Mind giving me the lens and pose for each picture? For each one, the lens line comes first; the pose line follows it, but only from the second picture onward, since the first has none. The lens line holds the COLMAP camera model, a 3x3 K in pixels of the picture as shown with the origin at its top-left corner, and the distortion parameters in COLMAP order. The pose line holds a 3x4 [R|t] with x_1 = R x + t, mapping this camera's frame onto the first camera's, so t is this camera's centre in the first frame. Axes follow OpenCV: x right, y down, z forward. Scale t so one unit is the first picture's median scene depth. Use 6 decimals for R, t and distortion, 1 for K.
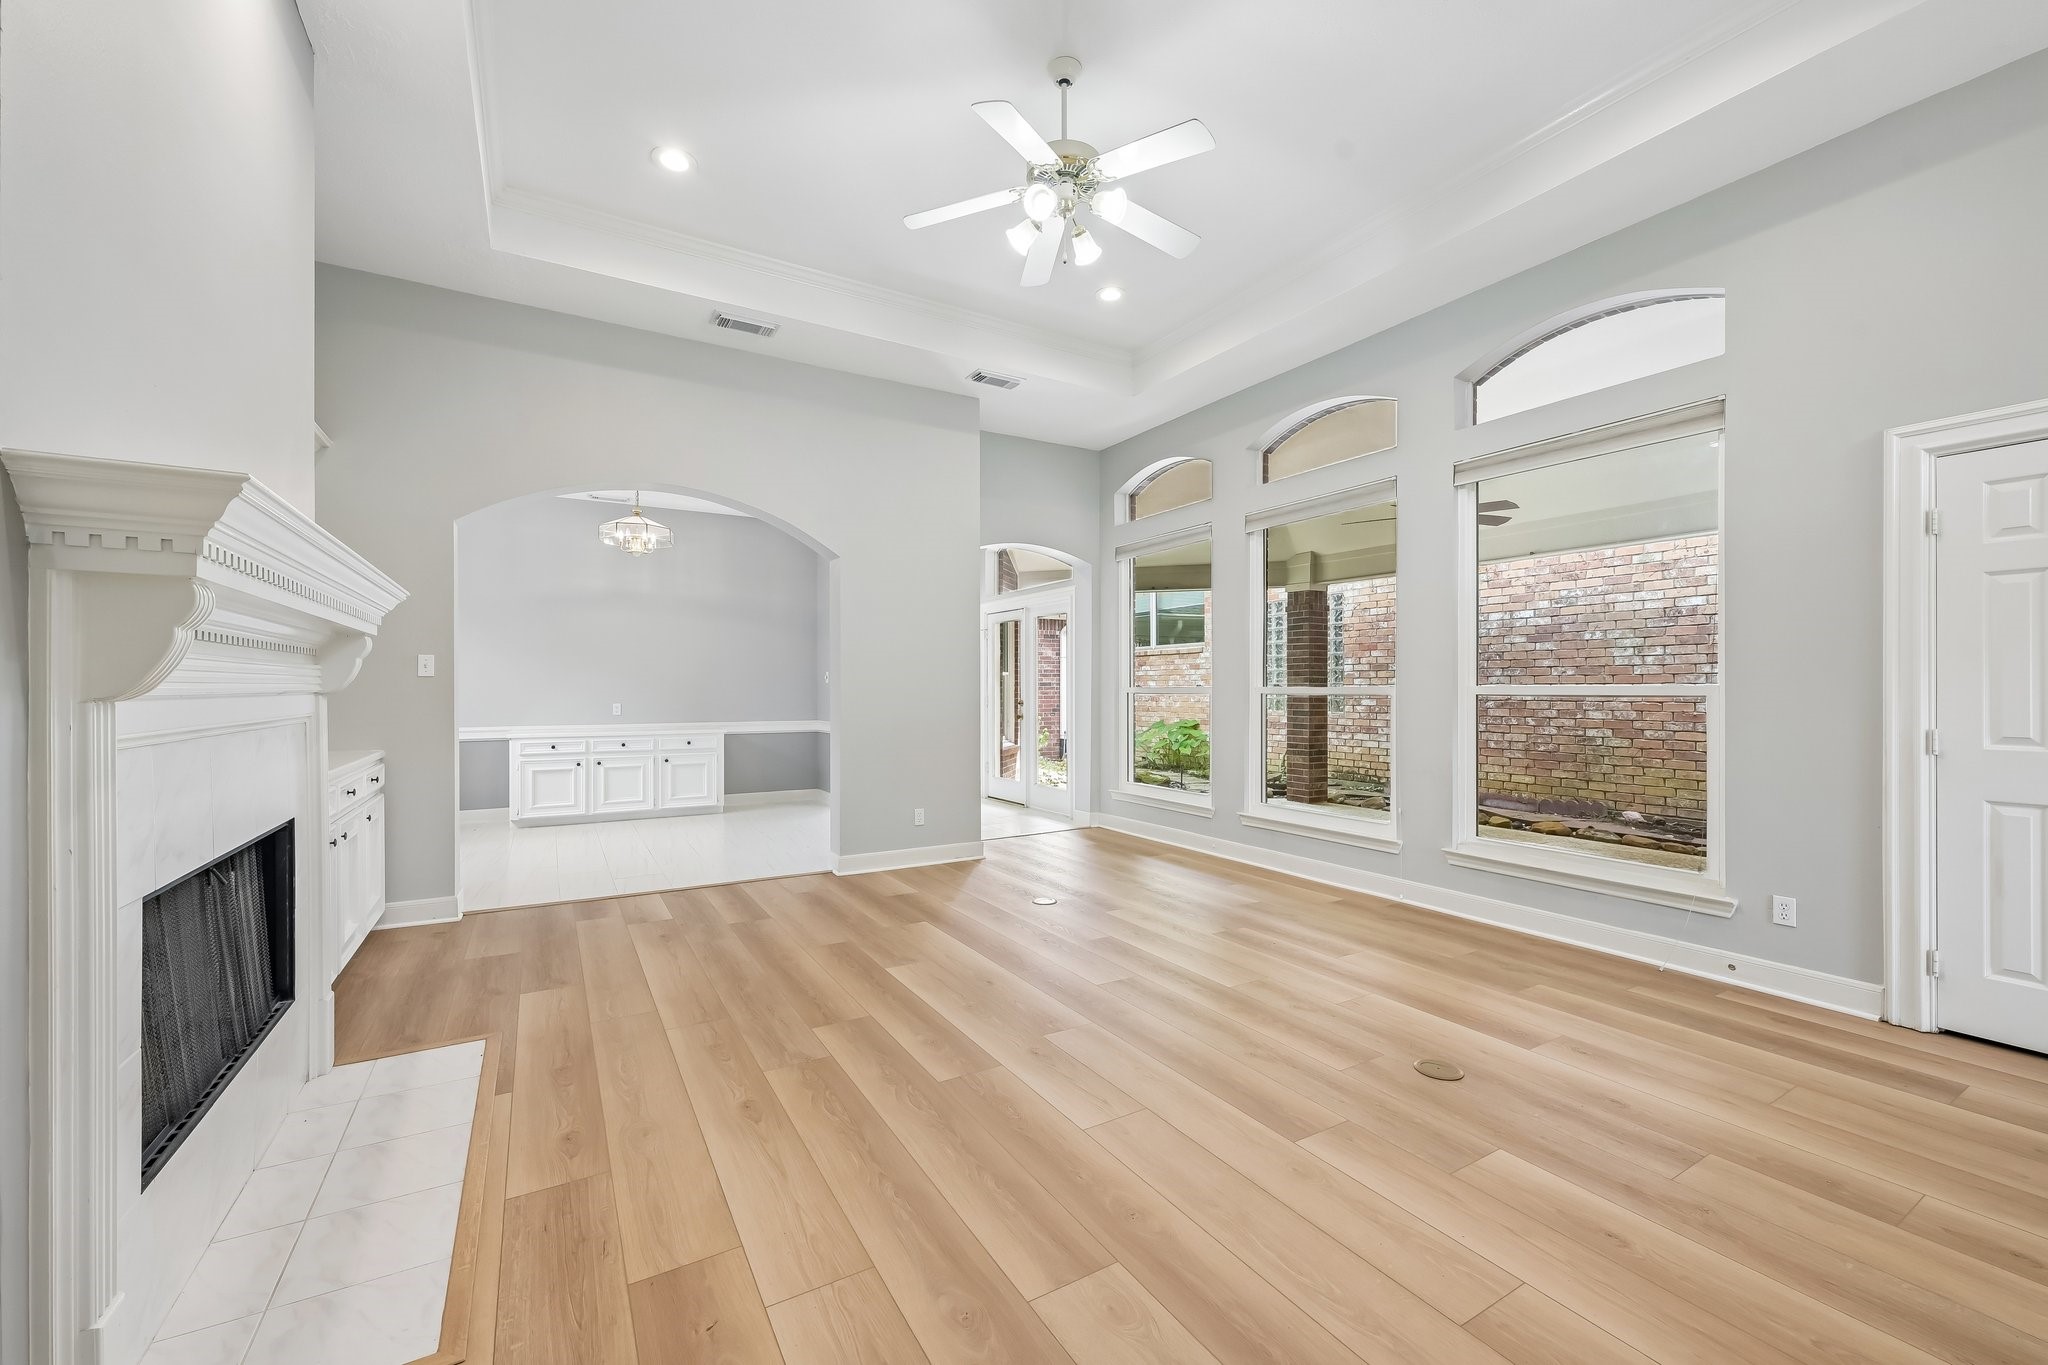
lens RADIAL K [[812.1, 0, 1024.6], [0, 812.1, 689.7], [0, 0, 1]] dist [-0.002946, 0.000357]
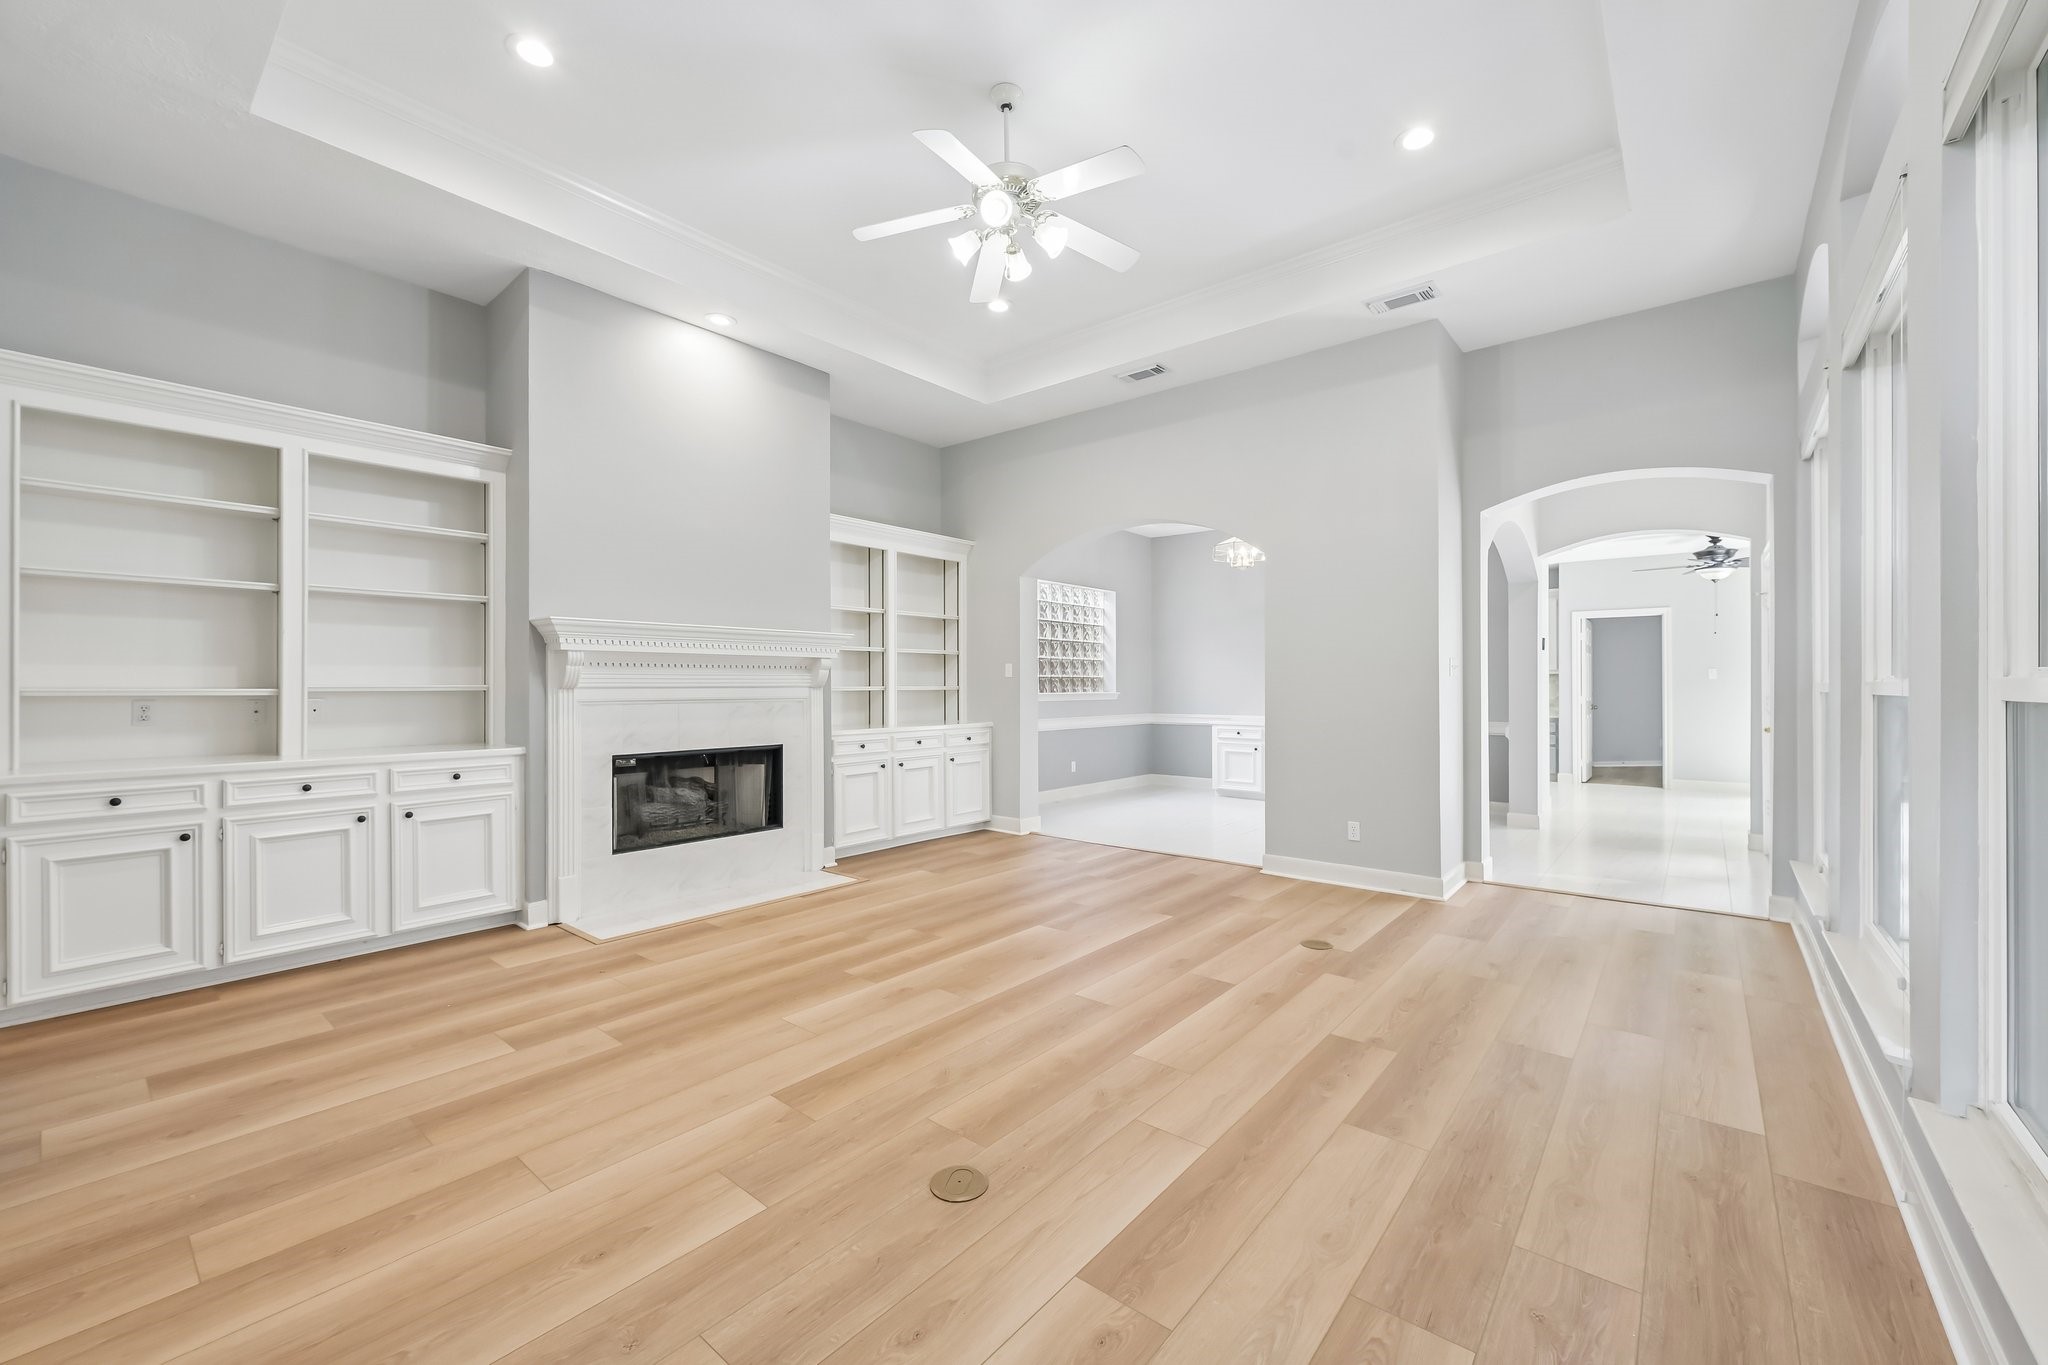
lens RADIAL K [[812.1, 0, 1023.7], [0, 812.1, 684.5], [0, 0, 1]] dist [-0.002946, 0.000357]
pose [[0.336234, -0.000749, -0.941778, 0.734362], [-0.001003, 0.999999, -0.001154, -0.000551], [0.941778, 0.001332, 0.336233, 0.469509]]
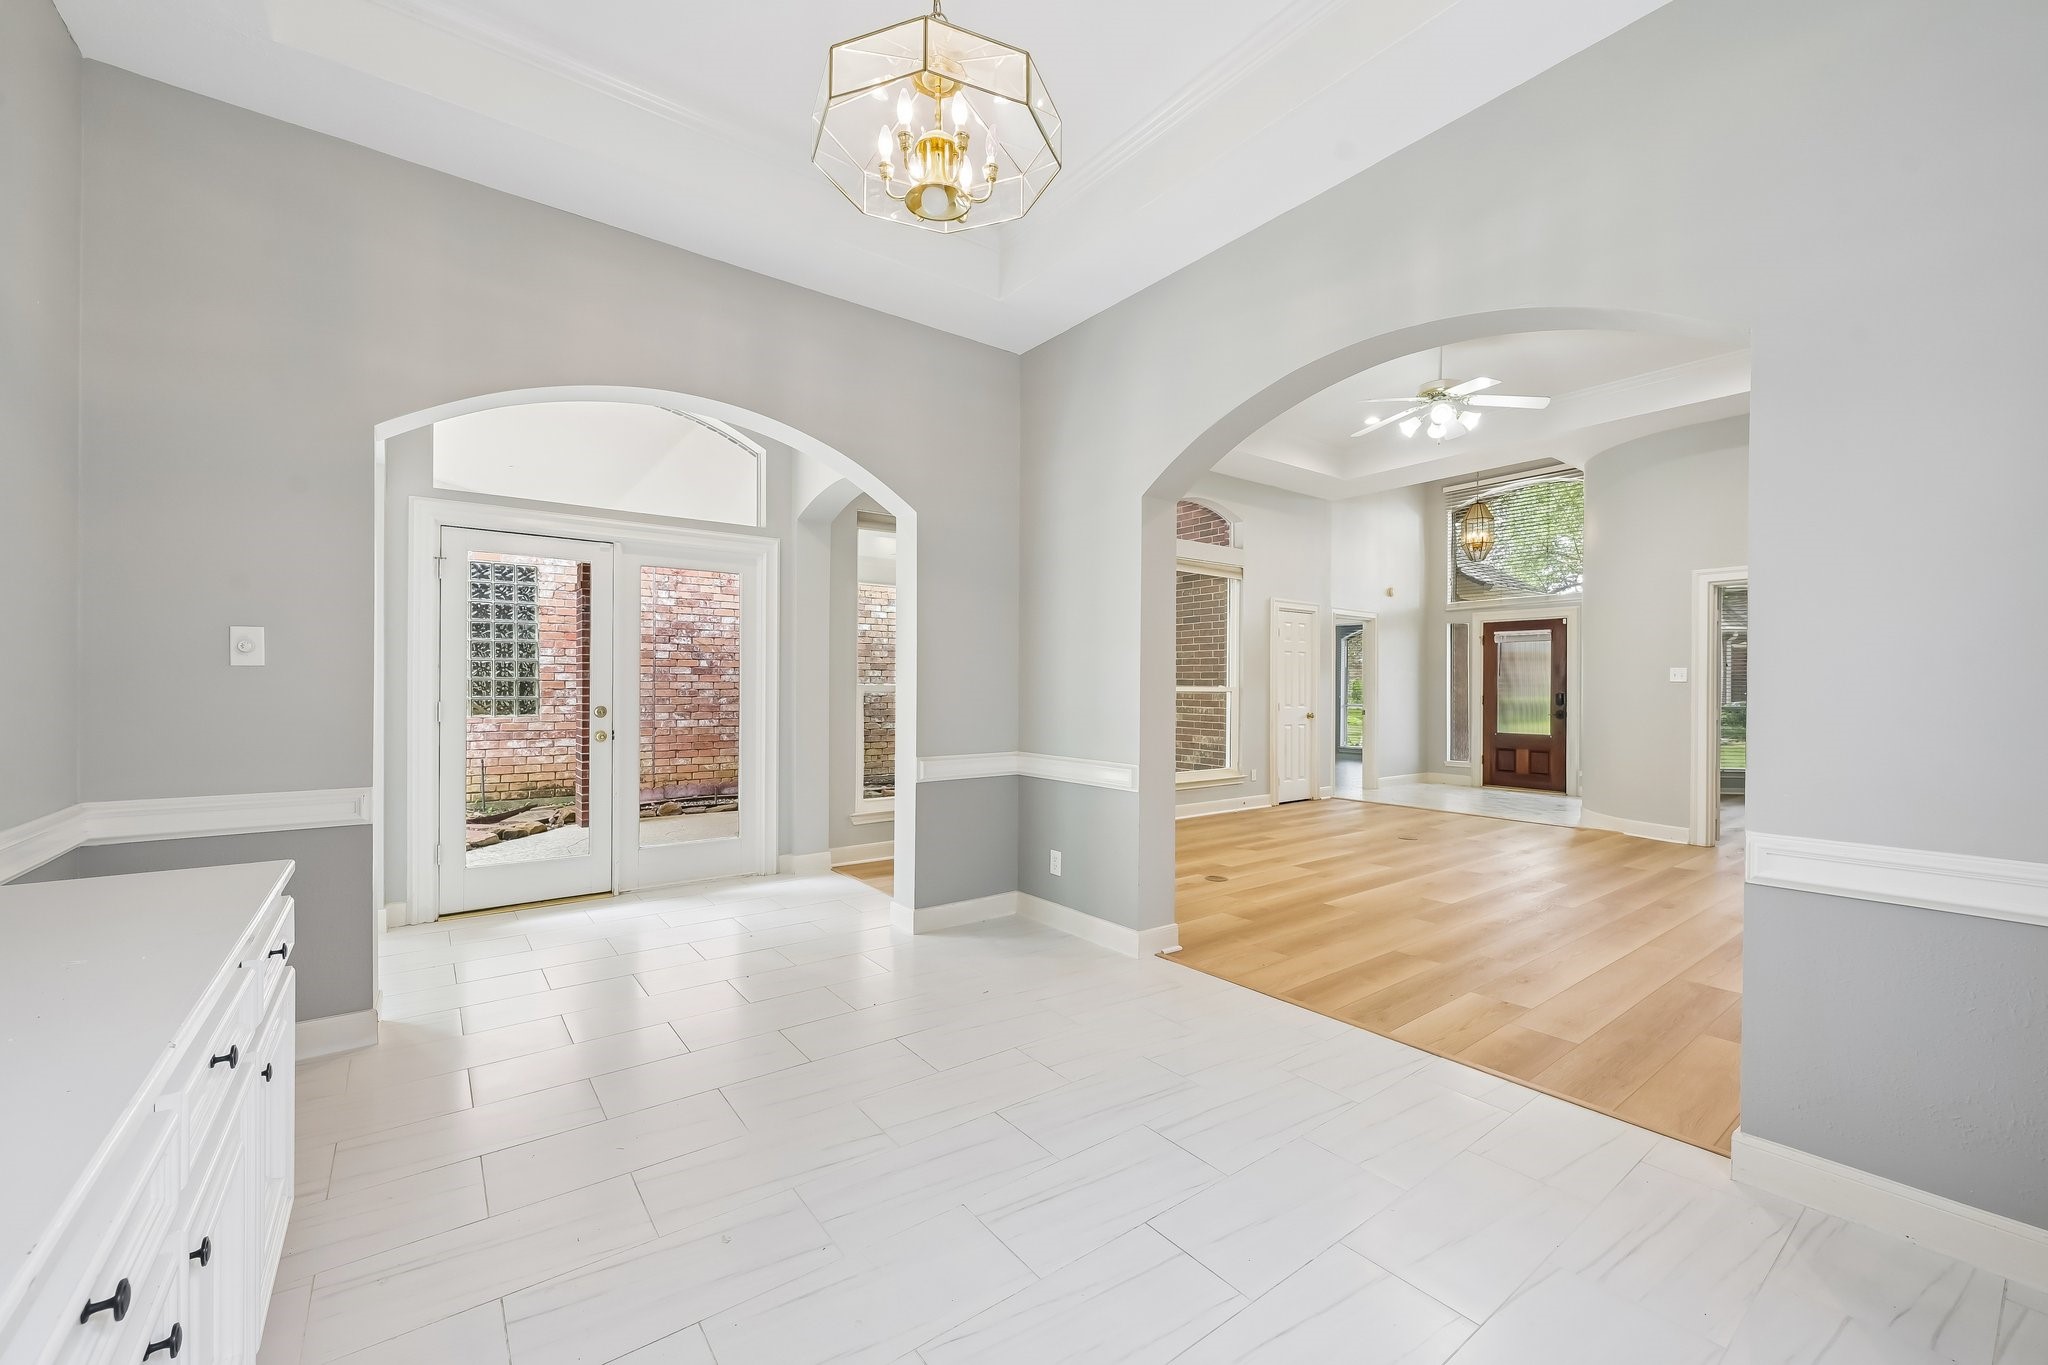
lens RADIAL K [[812.1, 0, 1021.1], [0, 812.1, 685.4], [0, 0, 1]] dist [-0.002946, 0.000357]
pose [[-0.109676, 0.001241, 0.993967, -1.117597], [-0.003283, 0.999993, -0.001611, -0.003426], [-0.993962, -0.003440, -0.109672, 1.466916]]
